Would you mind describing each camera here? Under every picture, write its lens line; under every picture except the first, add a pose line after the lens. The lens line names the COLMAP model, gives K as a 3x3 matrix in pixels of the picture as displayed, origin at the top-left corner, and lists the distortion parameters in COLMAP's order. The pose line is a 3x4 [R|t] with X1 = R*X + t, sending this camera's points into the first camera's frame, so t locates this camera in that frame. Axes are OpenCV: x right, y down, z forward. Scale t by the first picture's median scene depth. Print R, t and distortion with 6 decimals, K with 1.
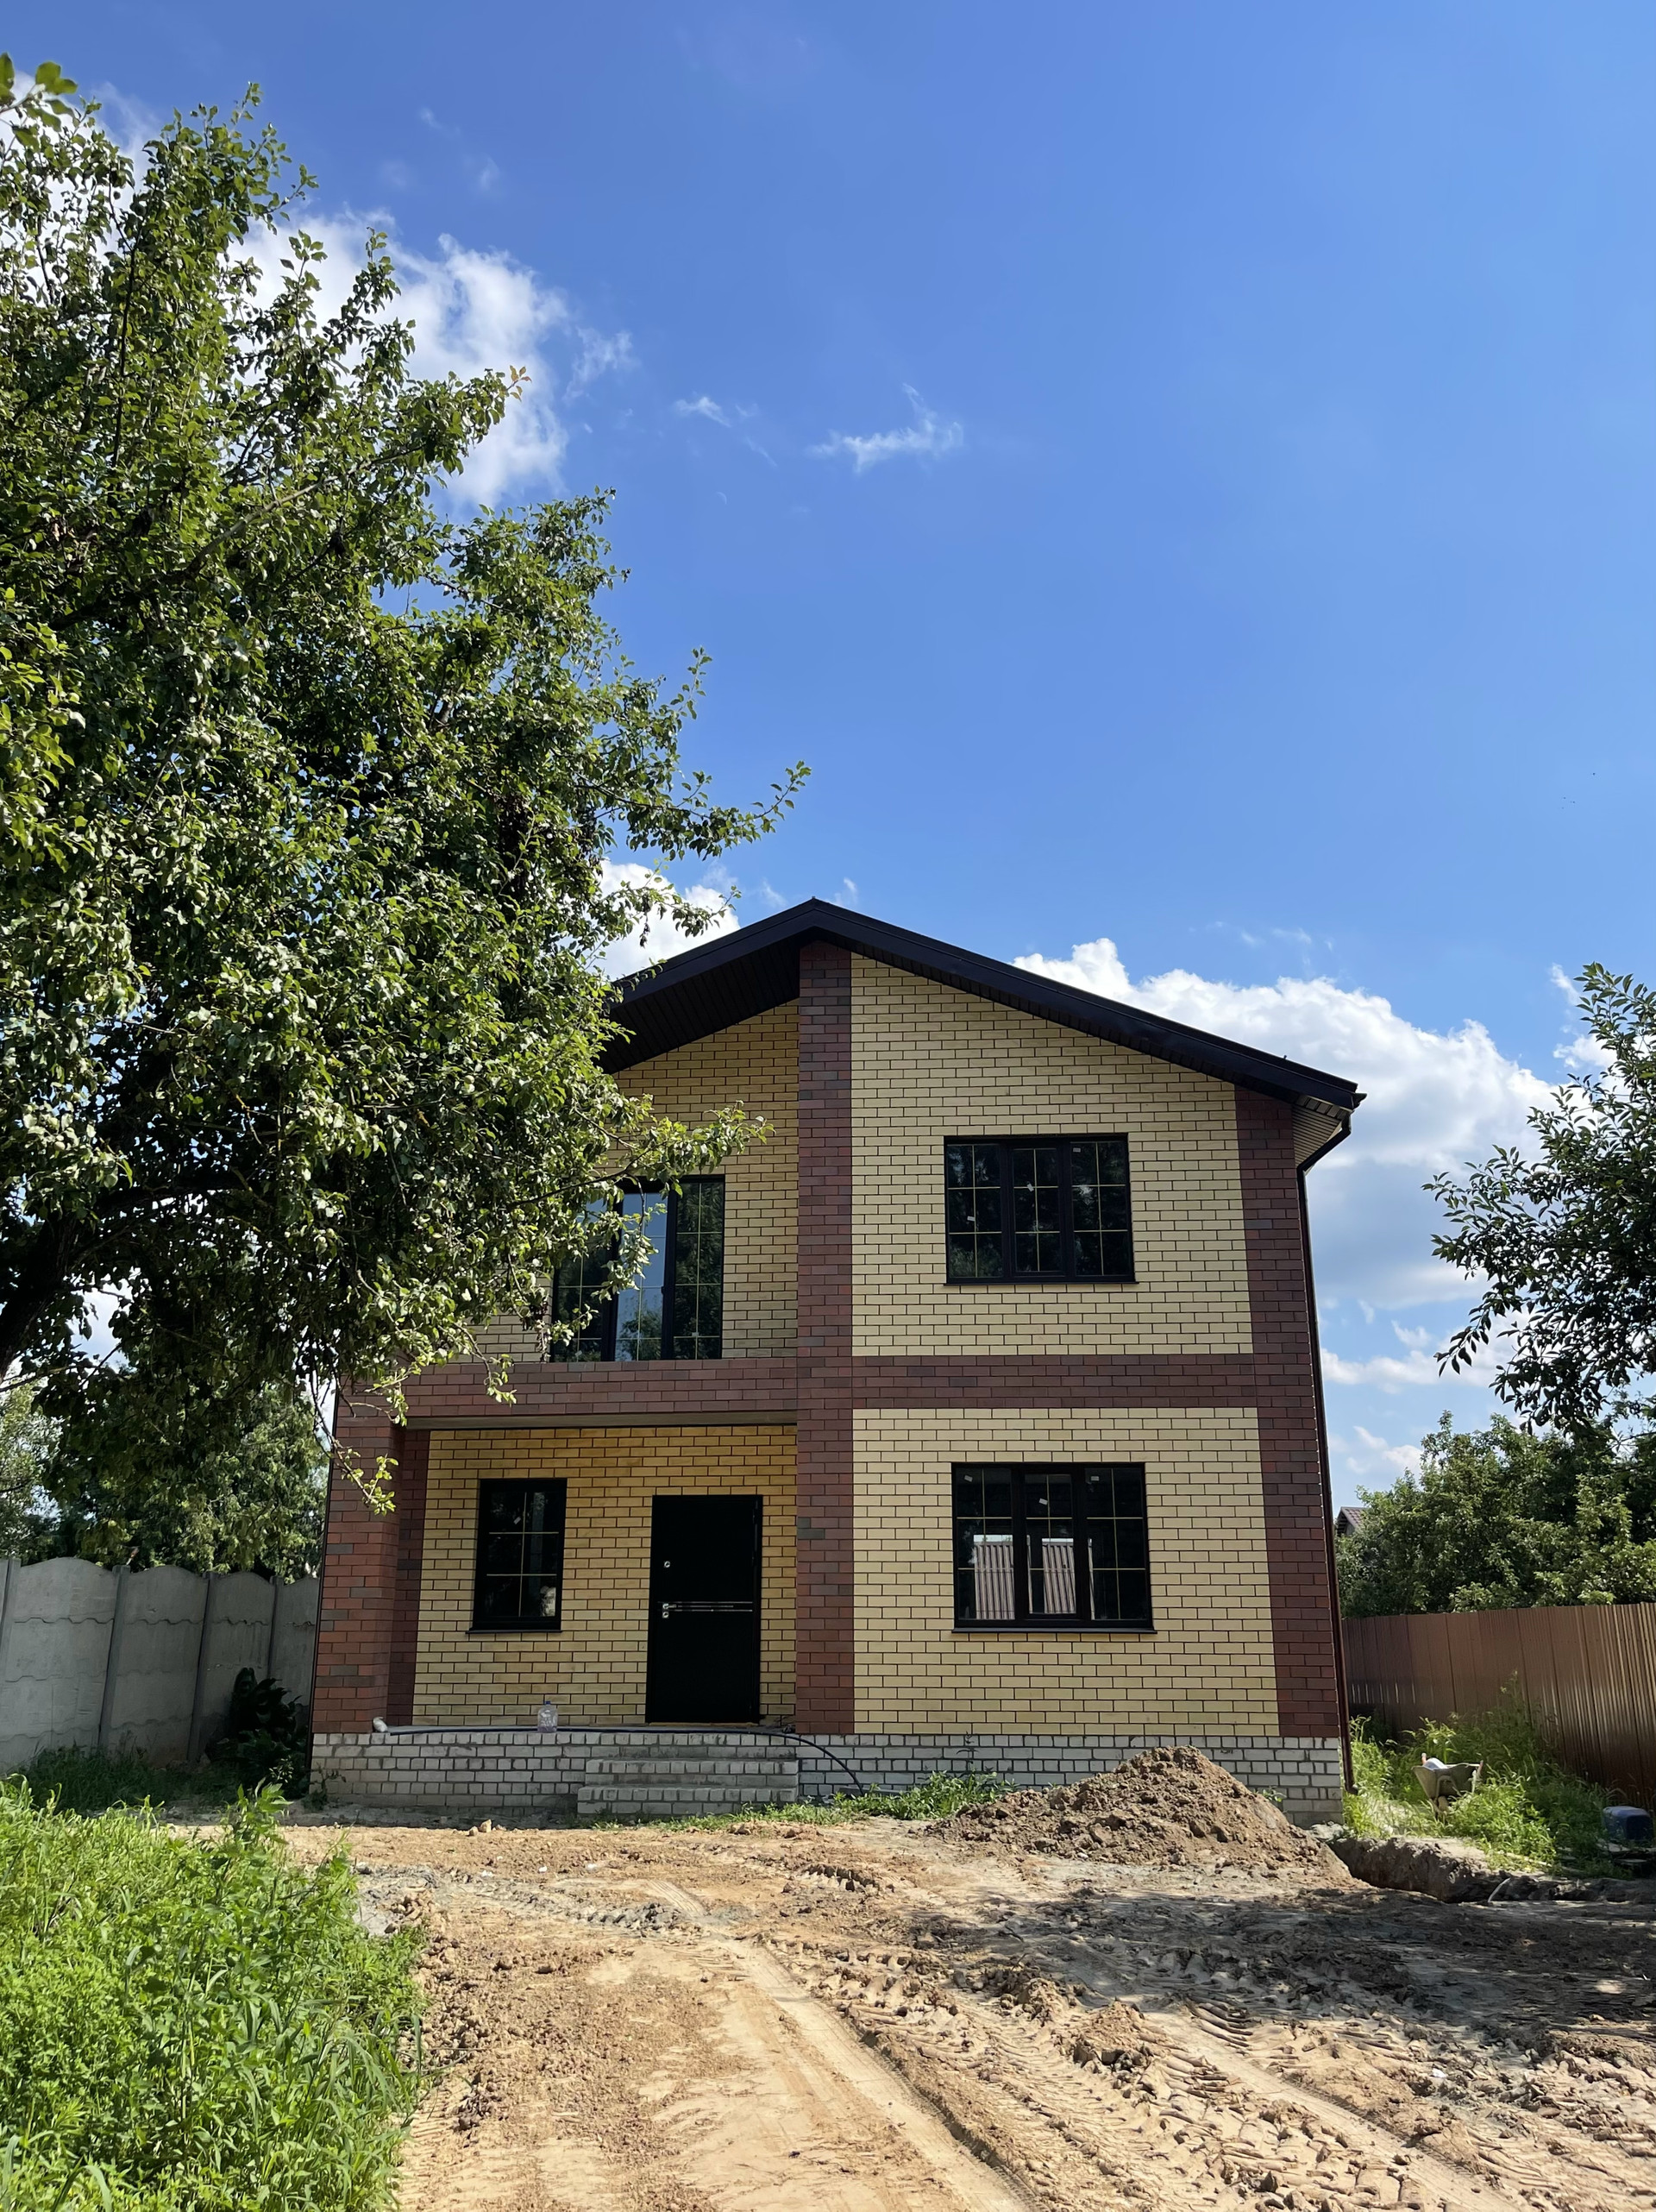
lens RADIAL K [[1614.8, 0, 818.3], [0, 1614.8, 1112.3], [0, 0, 1]] dist [0.038392, -0.013934]
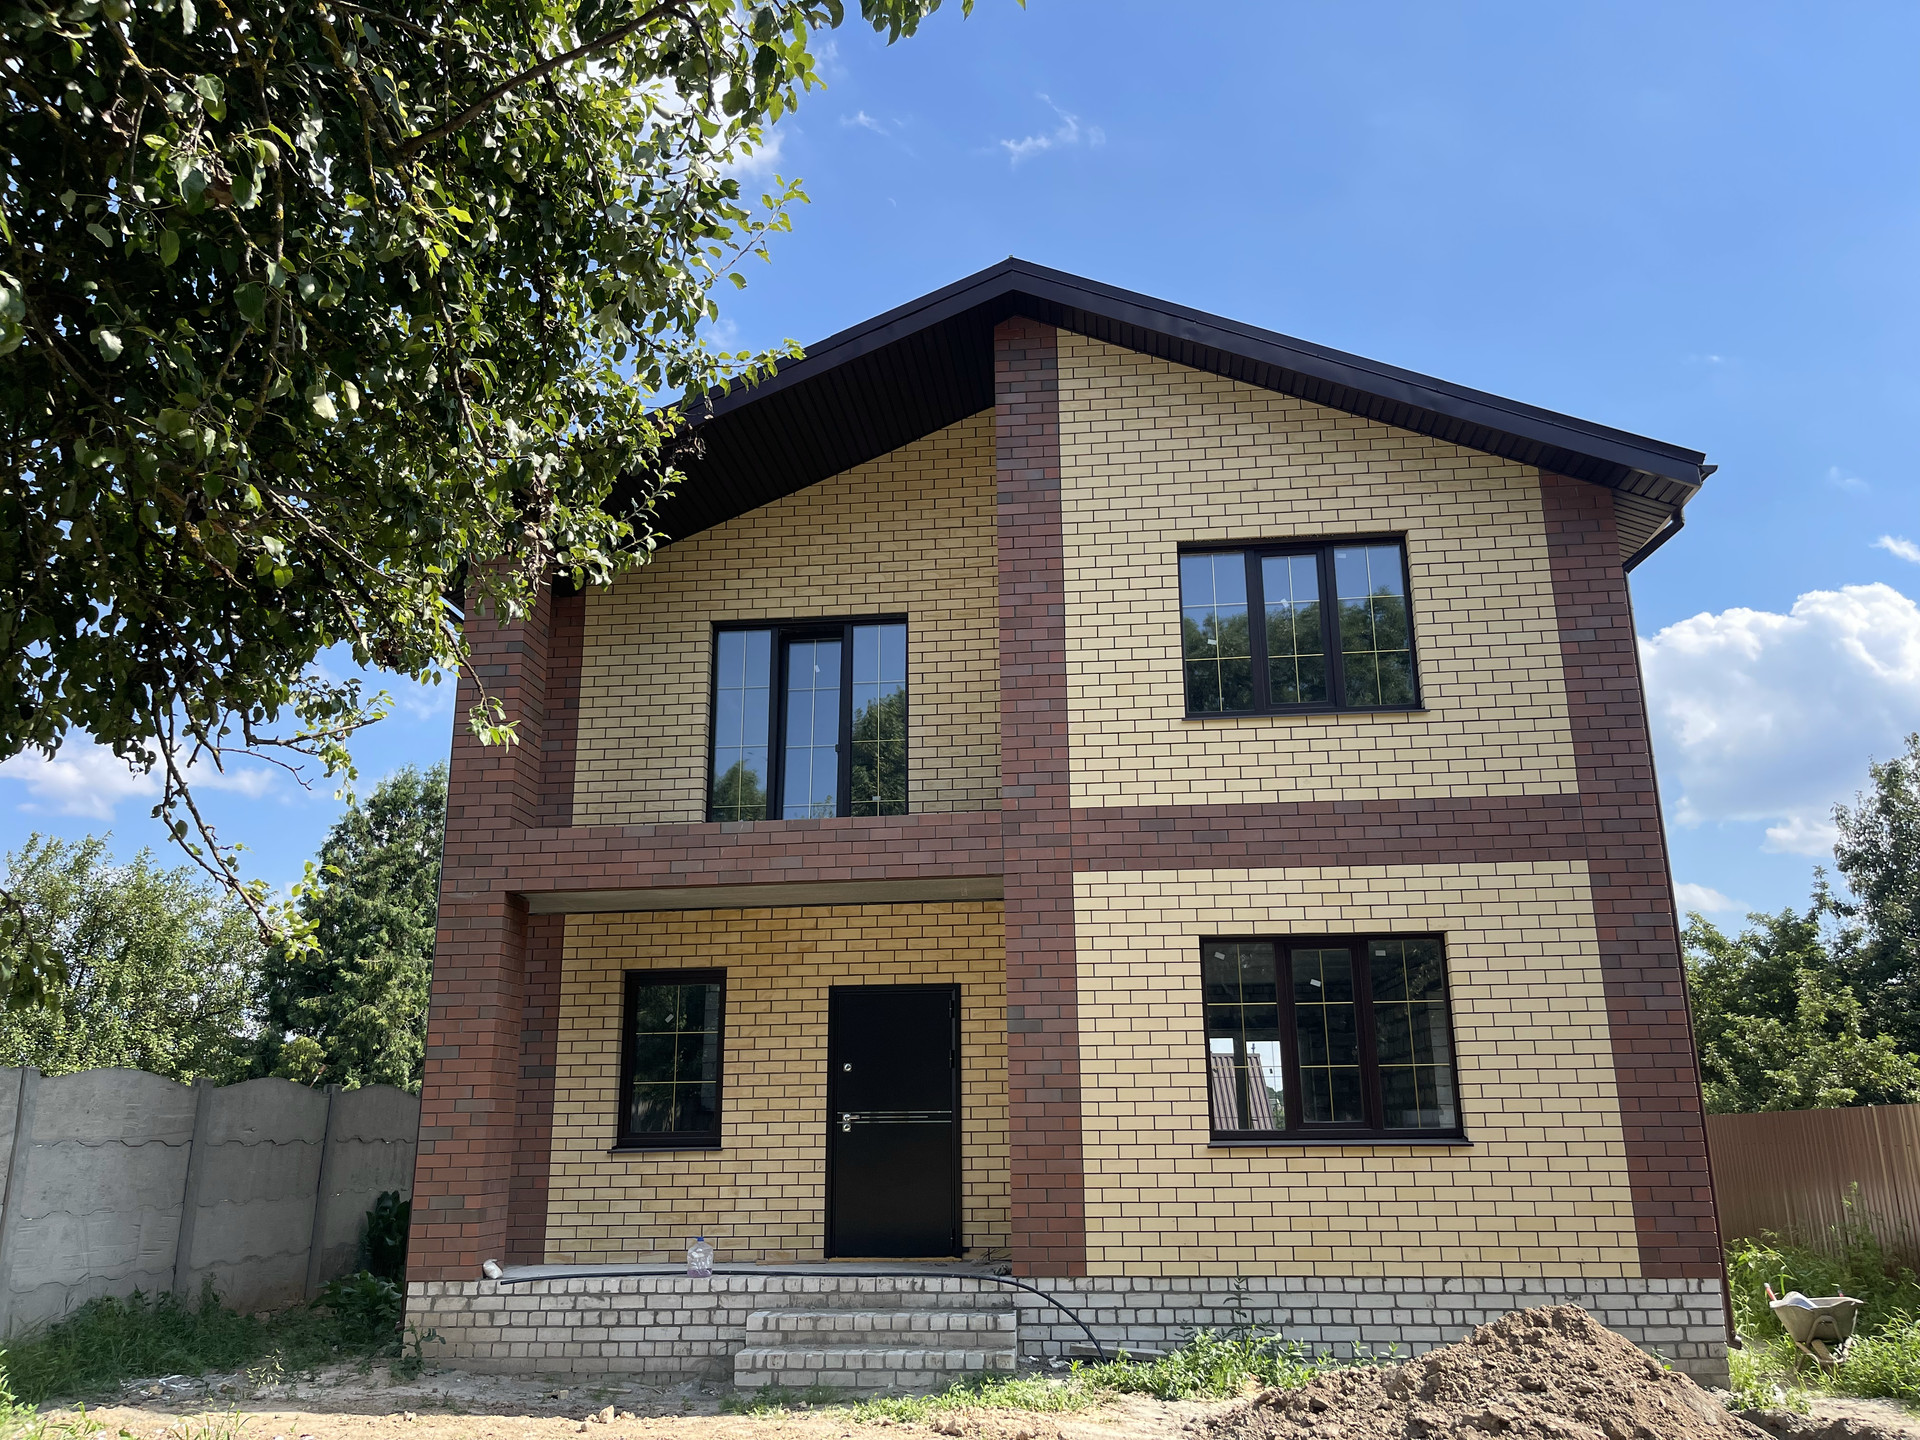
lens RADIAL K [[1401.8, 0, 964.8], [0, 1401.8, 714.7], [0, 0, 1]] dist [0.038392, -0.013934]
pose [[0.999789, -0.015869, -0.013064, -0.022607], [0.016119, 0.999684, 0.019282, 0.092009], [0.012754, -0.019488, 0.999729, 0.306319]]
